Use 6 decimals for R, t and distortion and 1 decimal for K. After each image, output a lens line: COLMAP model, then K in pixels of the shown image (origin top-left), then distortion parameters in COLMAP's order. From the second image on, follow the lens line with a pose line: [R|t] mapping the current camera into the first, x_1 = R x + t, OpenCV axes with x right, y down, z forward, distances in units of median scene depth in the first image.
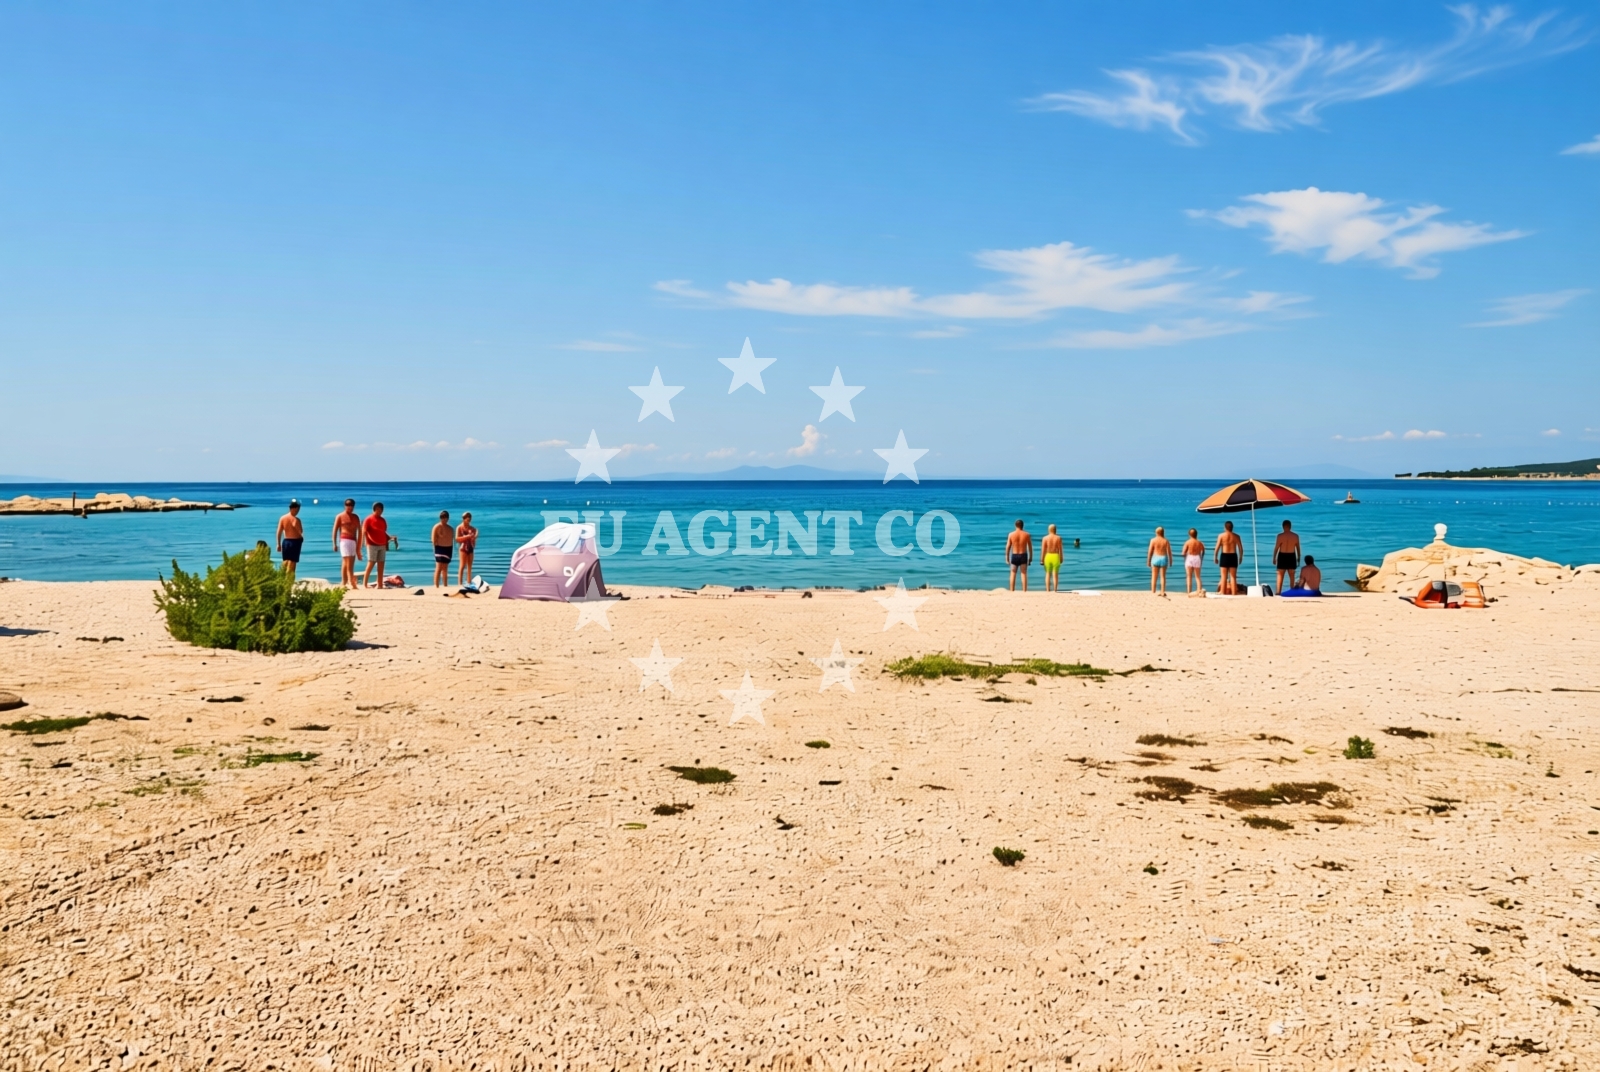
lens RADIAL K [[1853.4, 0, 800.0], [0, 1853.4, 536.0], [0, 0, 1]] dist [0.022619, 0.016349]
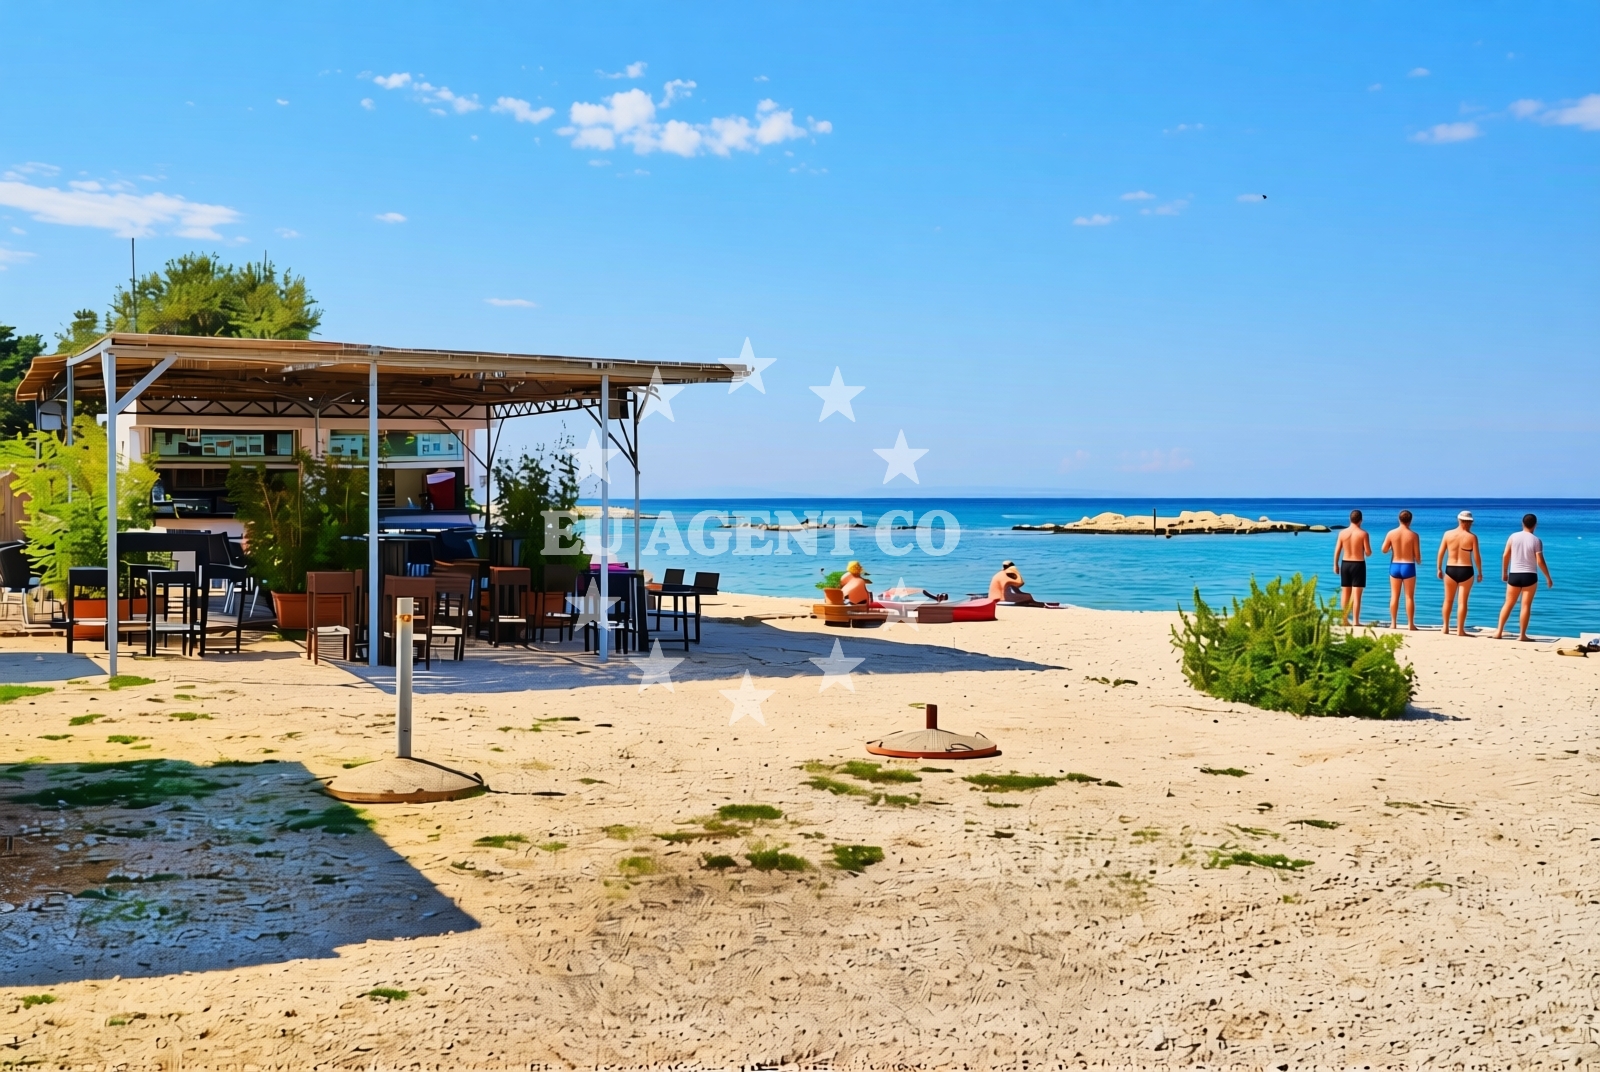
lens RADIAL K [[1853.4, 0, 800.0], [0, 1853.4, 536.0], [0, 0, 1]] dist [0.022619, 0.016349]
pose [[0.776520, 0.018913, -0.629808, 0.033129], [-0.033447, 0.999377, -0.011227, 0.005228], [0.629204, 0.029783, 0.776670, 0.276847]]
